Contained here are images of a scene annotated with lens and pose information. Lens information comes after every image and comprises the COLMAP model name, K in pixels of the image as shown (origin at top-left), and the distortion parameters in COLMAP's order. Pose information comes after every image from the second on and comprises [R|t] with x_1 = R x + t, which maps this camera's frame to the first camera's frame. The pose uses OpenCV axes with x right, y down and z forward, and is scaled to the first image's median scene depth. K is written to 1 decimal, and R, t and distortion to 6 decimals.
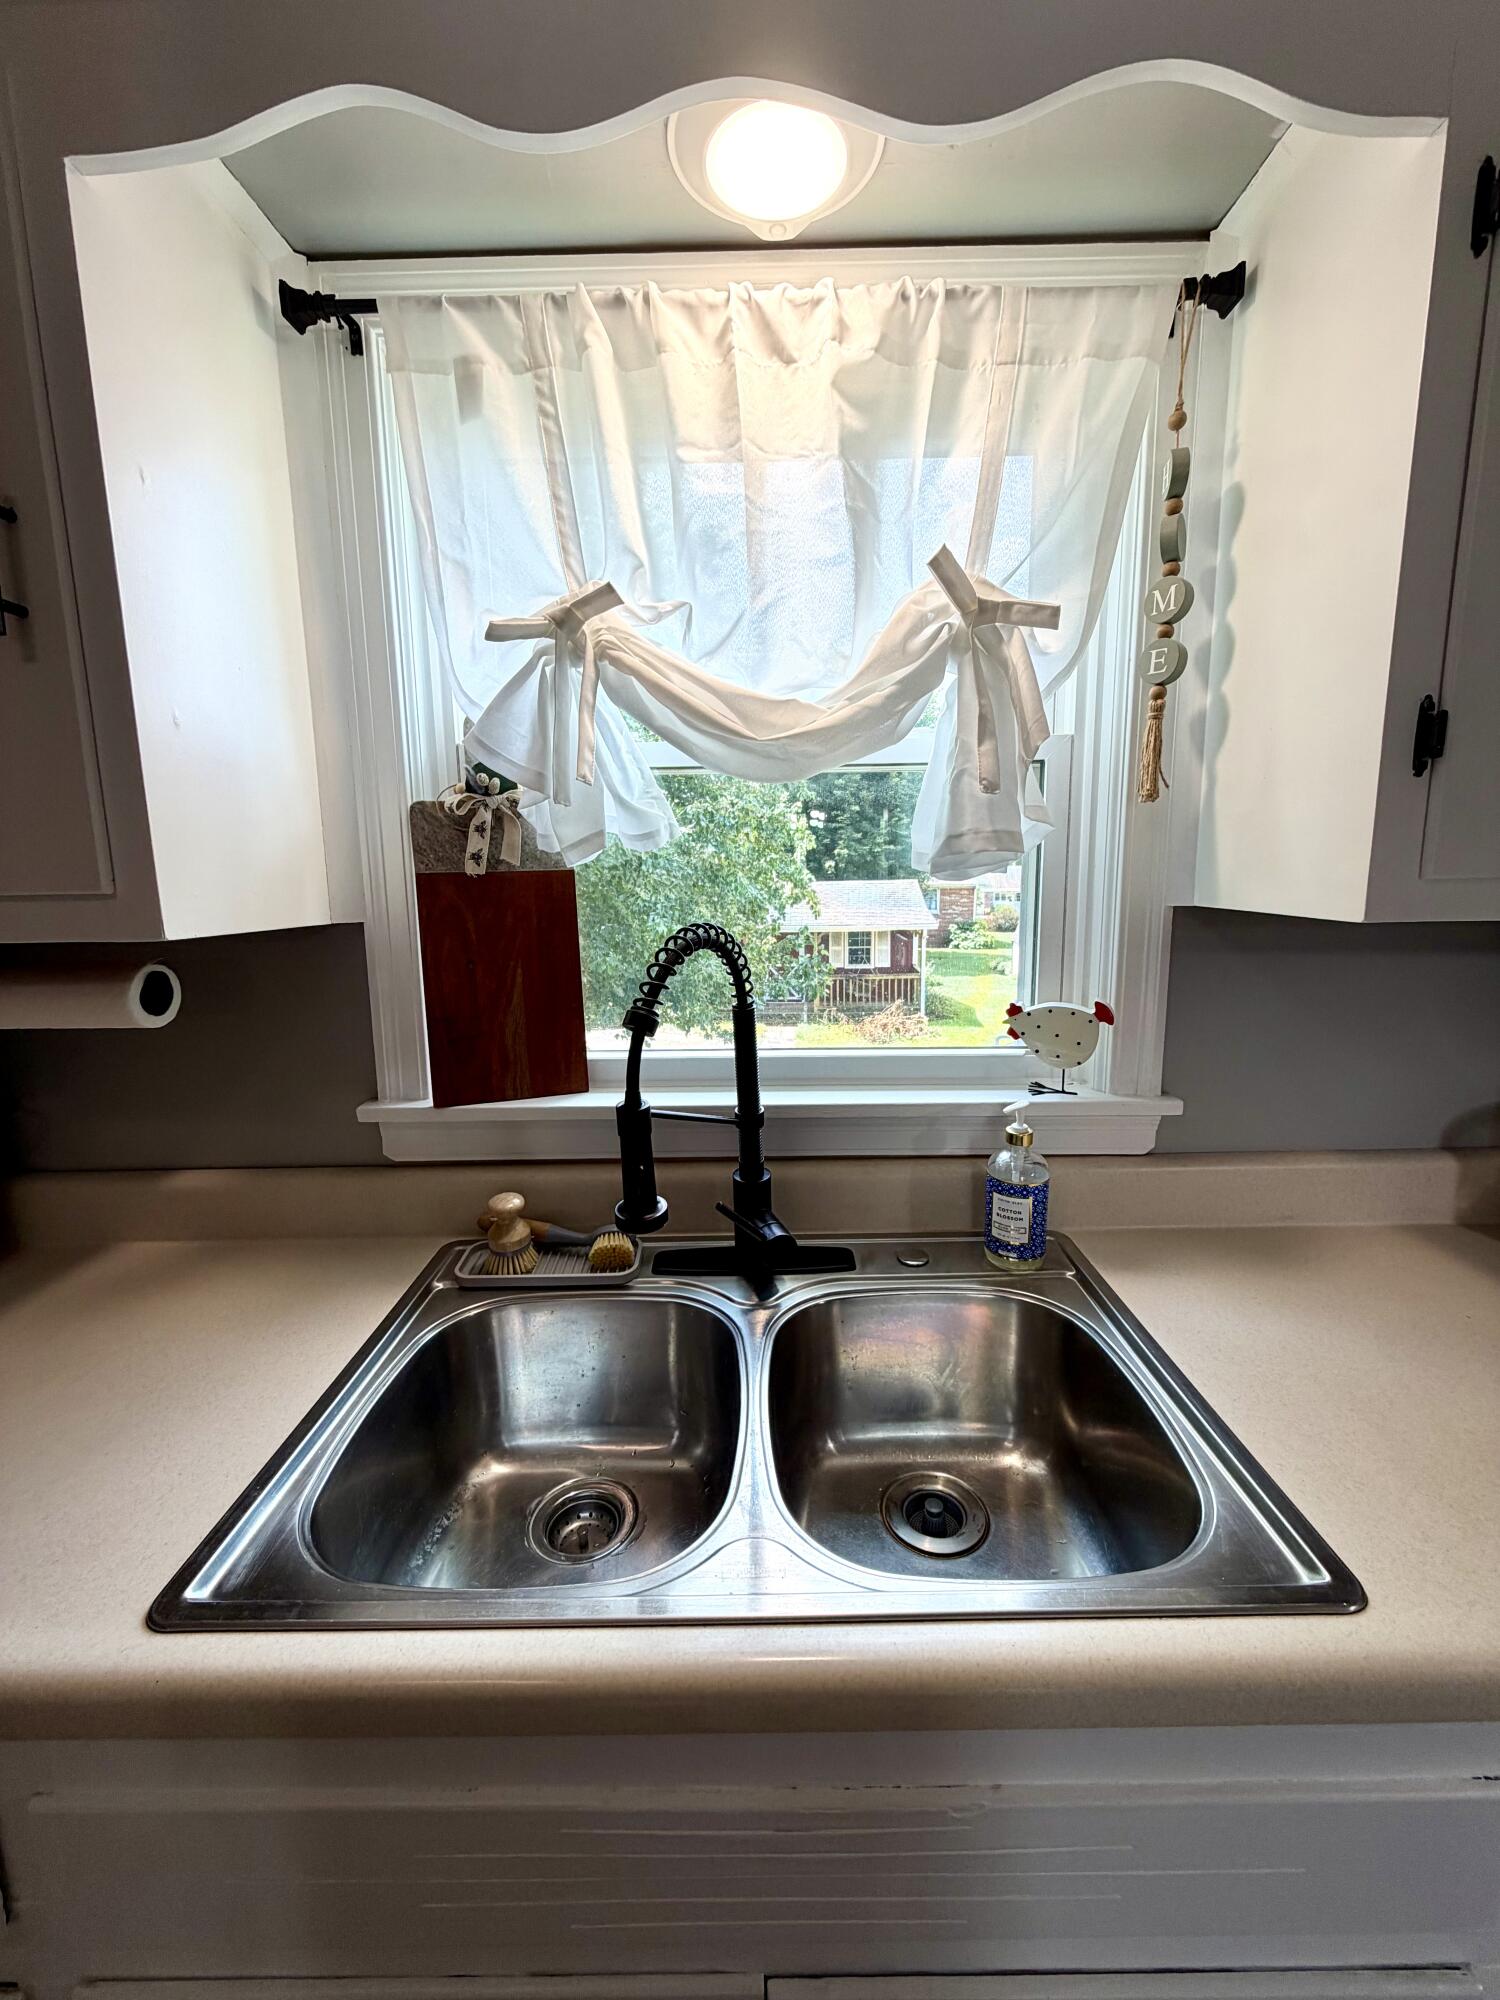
lens RADIAL K [[796.3, 0, 750.0], [0, 796.3, 1000.0], [0, 0, 1]] dist [0.003759, -0.002593]
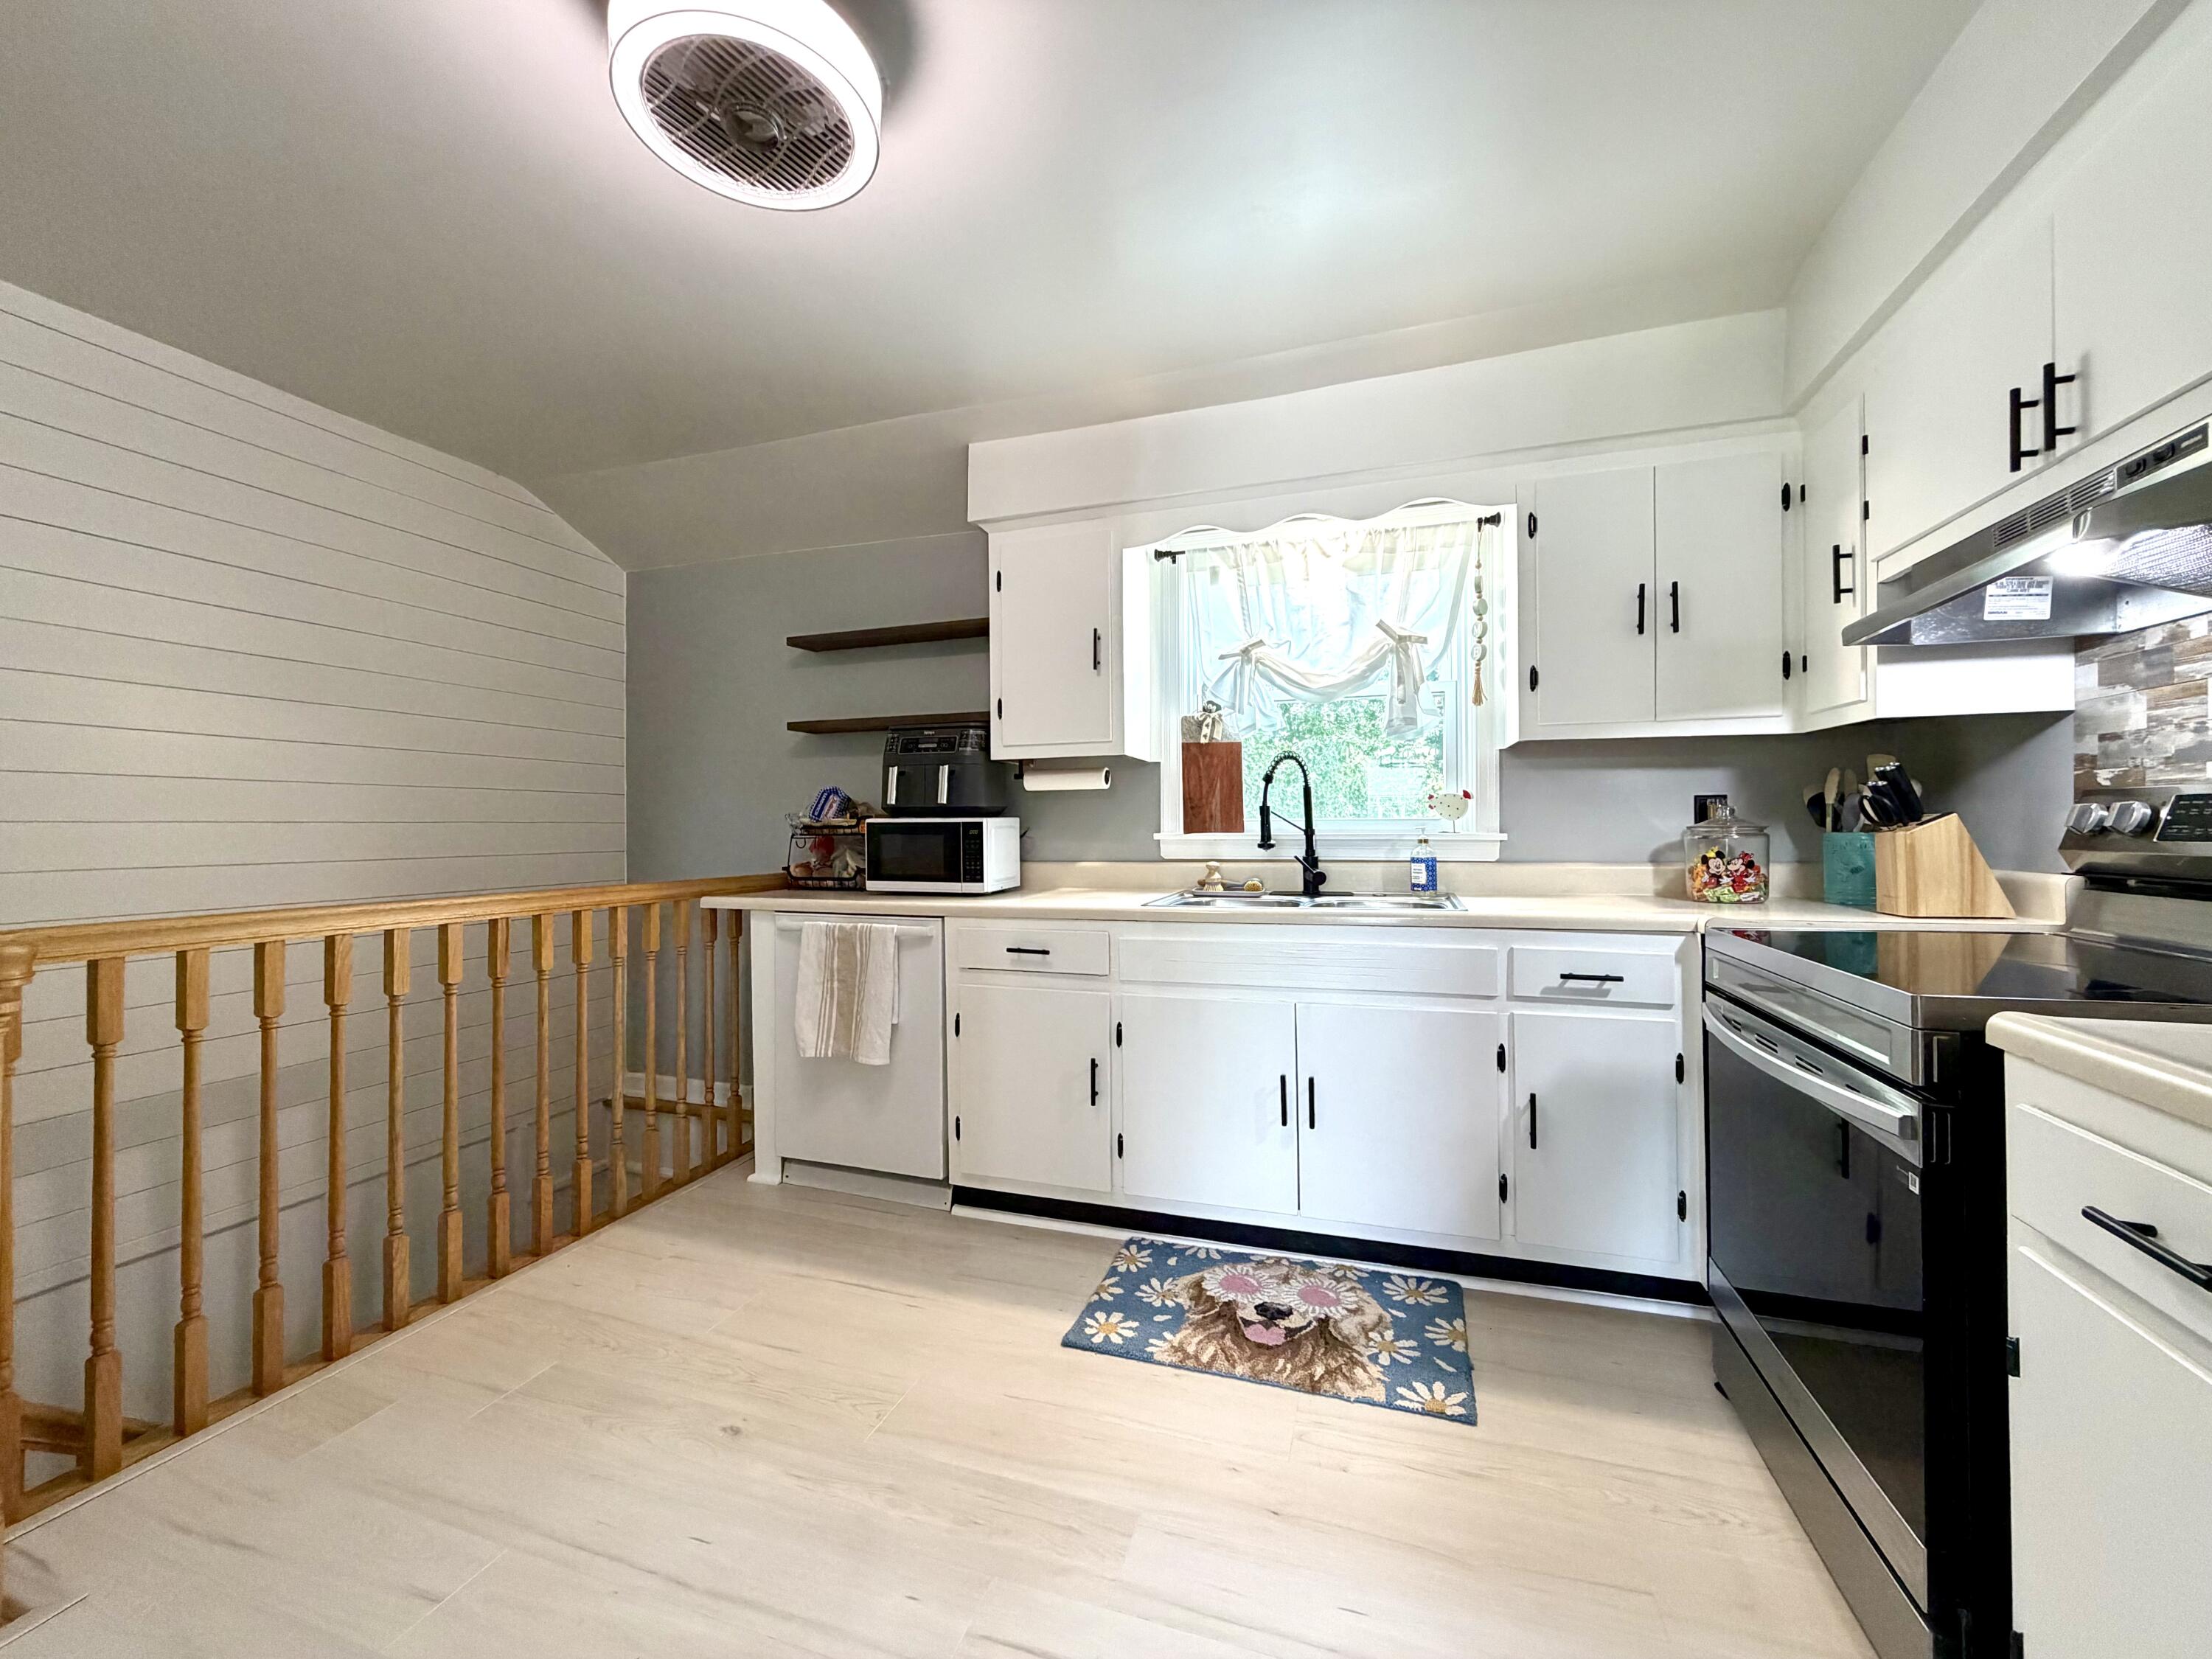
lens RADIAL K [[880.7, 0, 1106.0], [0, 880.7, 829.5], [0, 0, 1]] dist [0.003759, -0.002593]
pose [[0.952036, 0.007923, -0.305883, 0.249139], [-0.056785, 0.986875, -0.151175, 0.623125], [0.300671, 0.161294, 0.939990, -1.896575]]
